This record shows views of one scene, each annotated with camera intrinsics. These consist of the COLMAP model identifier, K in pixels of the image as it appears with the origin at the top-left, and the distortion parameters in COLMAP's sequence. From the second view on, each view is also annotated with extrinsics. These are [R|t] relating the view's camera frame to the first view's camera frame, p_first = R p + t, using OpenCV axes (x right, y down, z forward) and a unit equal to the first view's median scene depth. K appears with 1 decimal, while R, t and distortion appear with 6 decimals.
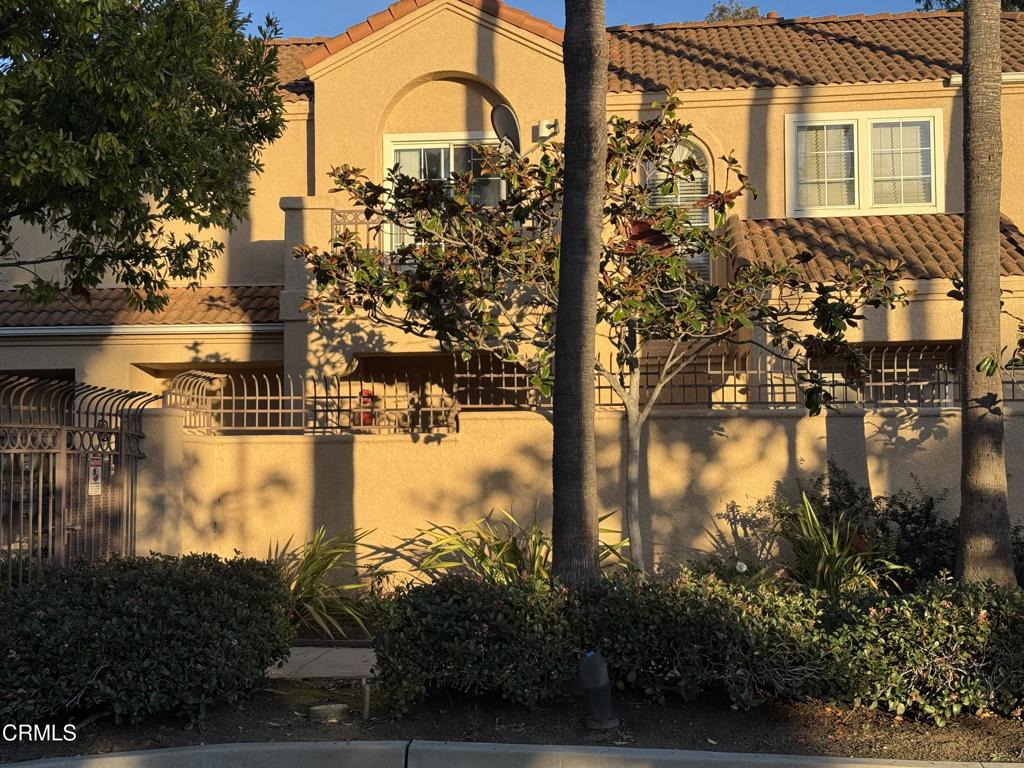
lens RADIAL K [[1415.5, 0, 513.6], [0, 1415.5, 374.6], [0, 0, 1]] dist [0.135610, 0.000000]
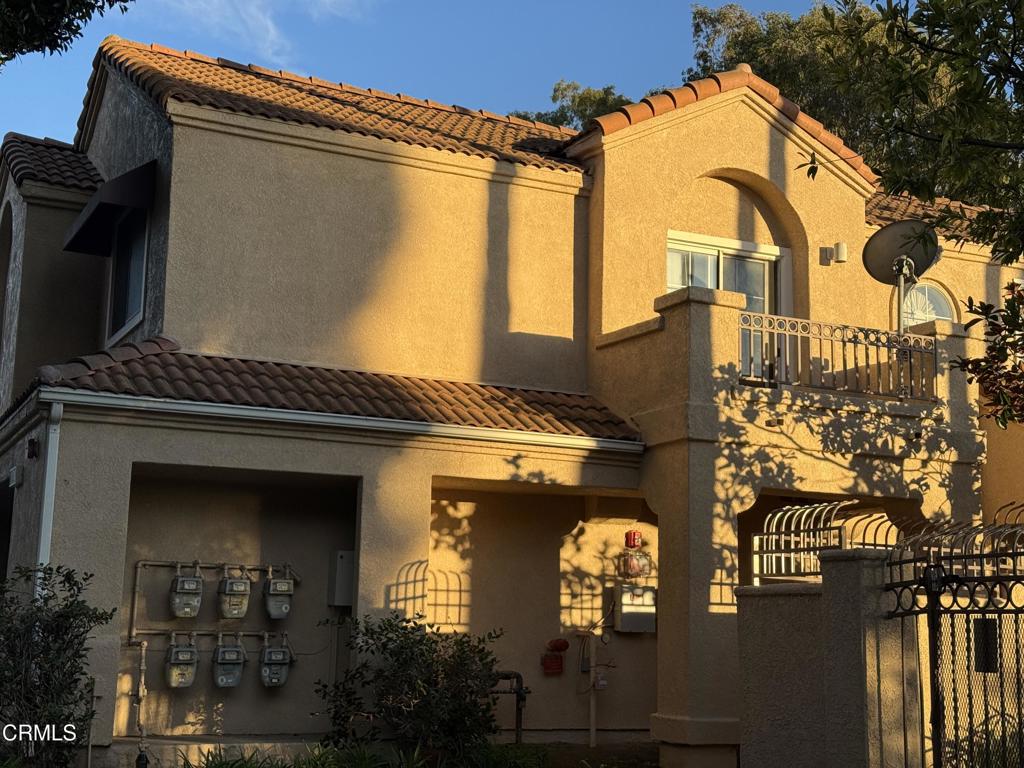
lens RADIAL K [[1415.5, 0, 510.2], [0, 1415.5, 379.8], [0, 0, 1]] dist [0.135610, 0.000000]
pose [[0.852300, 0.118845, 0.509373, -0.655291], [-0.063040, 0.990086, -0.125524, 0.034904], [-0.519241, 0.074873, 0.851342, 0.378383]]
